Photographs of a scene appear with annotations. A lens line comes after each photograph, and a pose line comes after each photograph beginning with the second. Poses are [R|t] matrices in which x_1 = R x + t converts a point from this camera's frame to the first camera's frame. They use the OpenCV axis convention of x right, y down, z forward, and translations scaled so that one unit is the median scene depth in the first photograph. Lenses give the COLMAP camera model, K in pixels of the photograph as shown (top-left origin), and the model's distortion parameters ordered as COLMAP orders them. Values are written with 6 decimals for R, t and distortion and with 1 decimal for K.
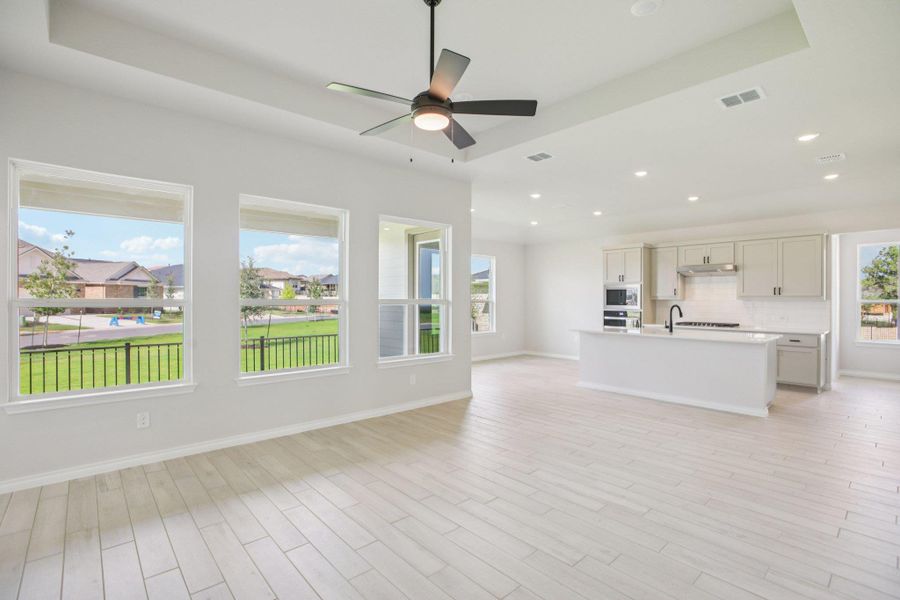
lens RADIAL K [[418.5, 0, 442.5], [0, 418.5, 302.2], [0, 0, 1]] dist [-0.022506, 0.005883]
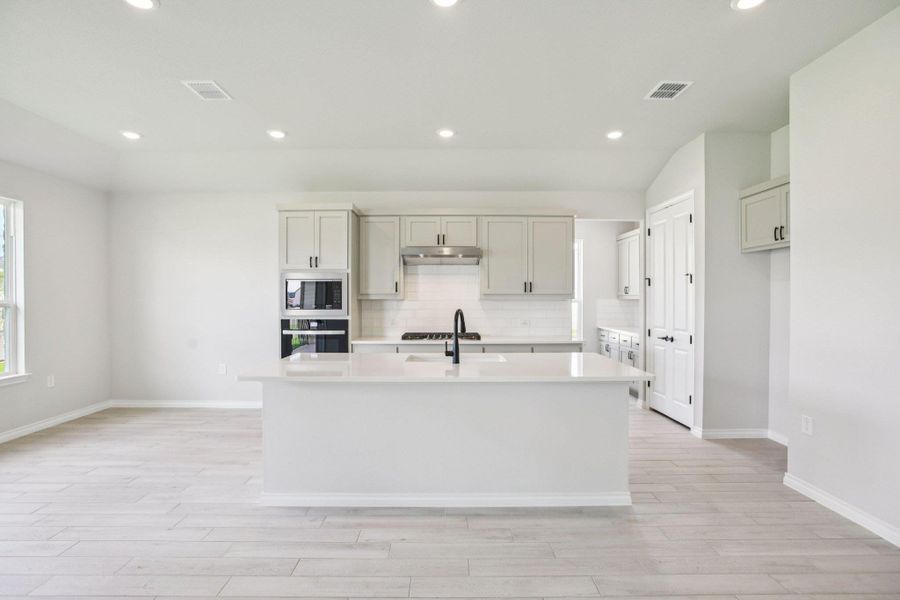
lens RADIAL K [[446.2, 0, 448.0], [0, 446.2, 301.1], [0, 0, 1]] dist [-0.003748, 0.000607]
pose [[0.670845, -0.006219, 0.741572, 0.103429], [0.005695, 0.999979, 0.003234, -0.004669], [-0.741576, 0.002054, 0.670866, 0.479739]]
